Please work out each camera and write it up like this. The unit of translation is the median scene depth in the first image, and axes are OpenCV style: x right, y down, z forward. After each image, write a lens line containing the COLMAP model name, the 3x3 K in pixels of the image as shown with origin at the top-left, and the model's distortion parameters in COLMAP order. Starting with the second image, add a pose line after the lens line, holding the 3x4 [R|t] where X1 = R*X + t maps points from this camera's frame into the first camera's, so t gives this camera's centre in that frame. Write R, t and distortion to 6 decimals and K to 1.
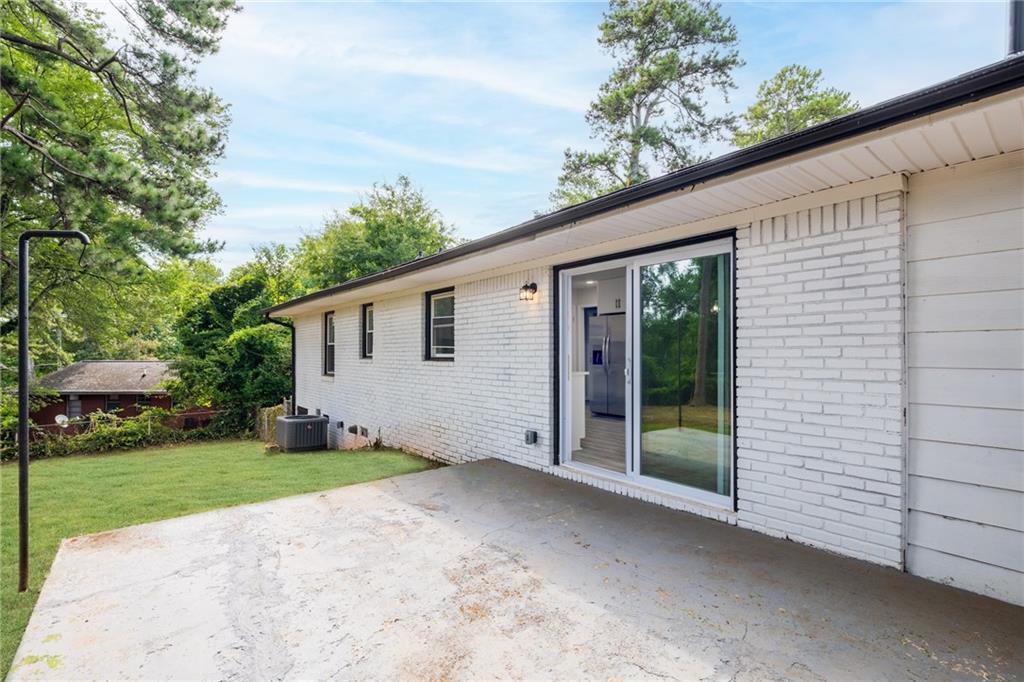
lens RADIAL K [[472.1, 0, 504.5], [0, 472.1, 346.1], [0, 0, 1]] dist [-0.006786, 0.000957]
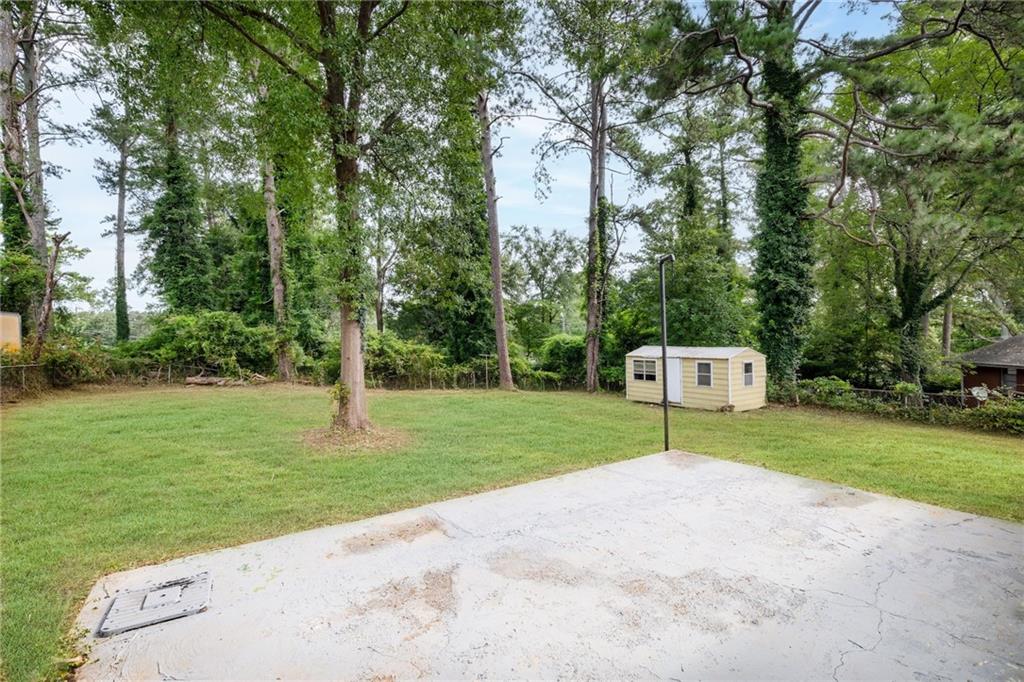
lens RADIAL K [[472.1, 0, 504.5], [0, 472.1, 346.1], [0, 0, 1]] dist [-0.006786, 0.000957]
pose [[-0.085142, 0.033911, -0.995792, 0.622171], [0.029628, 0.999065, 0.031489, -0.001450], [0.995928, -0.026822, -0.086067, 0.527171]]
